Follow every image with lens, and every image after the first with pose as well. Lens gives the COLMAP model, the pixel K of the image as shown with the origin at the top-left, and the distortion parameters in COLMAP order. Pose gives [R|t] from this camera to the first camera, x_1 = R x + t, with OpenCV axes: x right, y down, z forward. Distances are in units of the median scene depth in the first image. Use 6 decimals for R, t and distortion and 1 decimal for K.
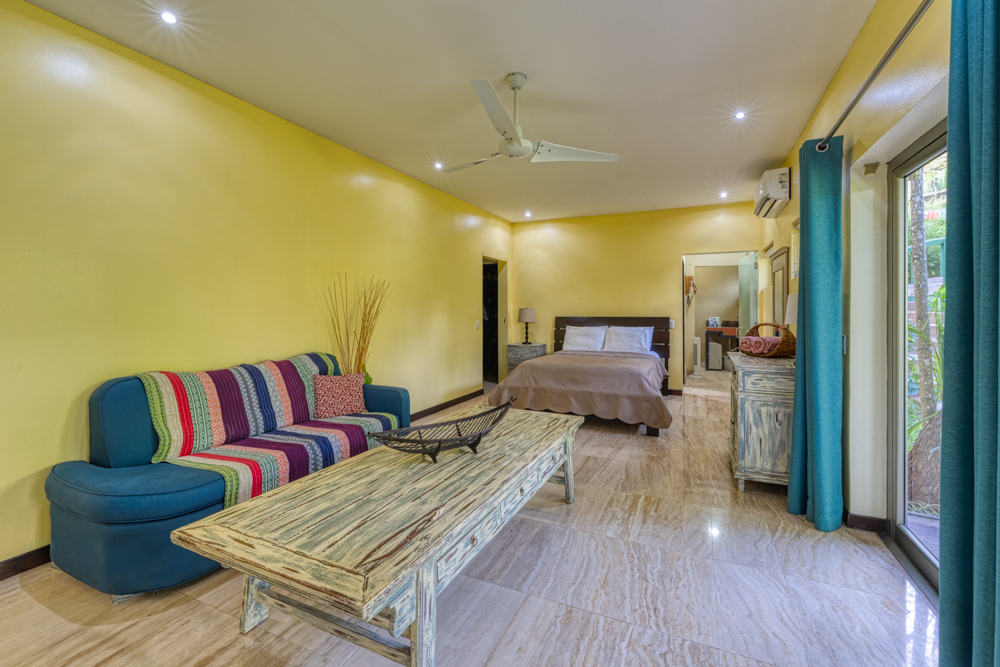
lens RADIAL K [[417.9, 0, 500.8], [0, 417.9, 317.3], [0, 0, 1]] dist [-0.001414, -0.000198]
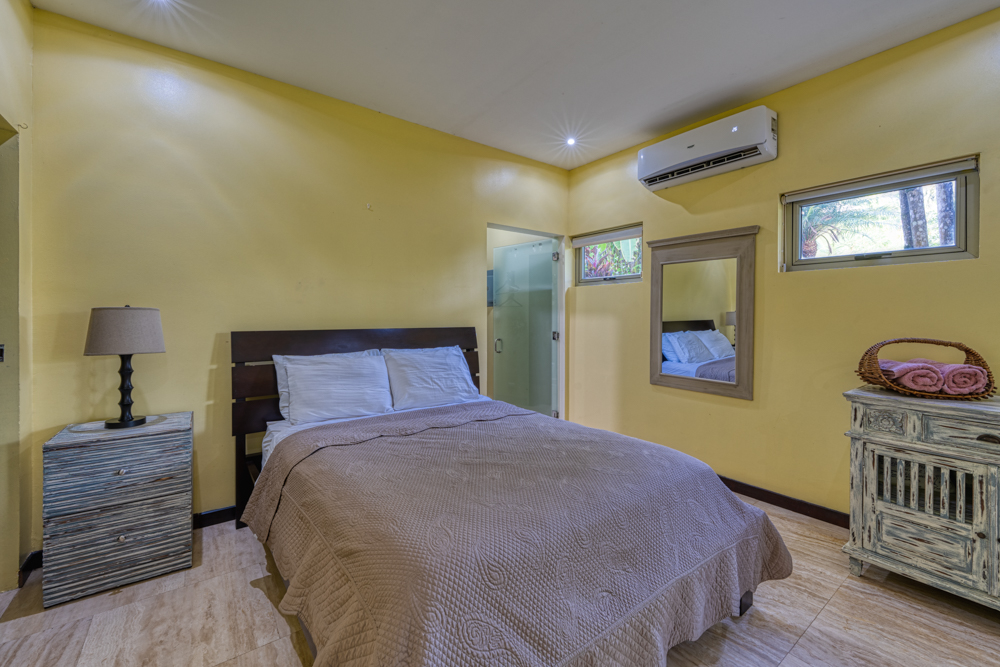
lens RADIAL K [[417.9, 0, 500.8], [0, 417.9, 317.3], [0, 0, 1]] dist [-0.001414, -0.000198]
pose [[0.462857, -0.005551, 0.886415, -0.080816], [0.008182, 0.999965, 0.001990, -0.012546], [-0.886395, 0.006331, 0.462886, 0.617290]]
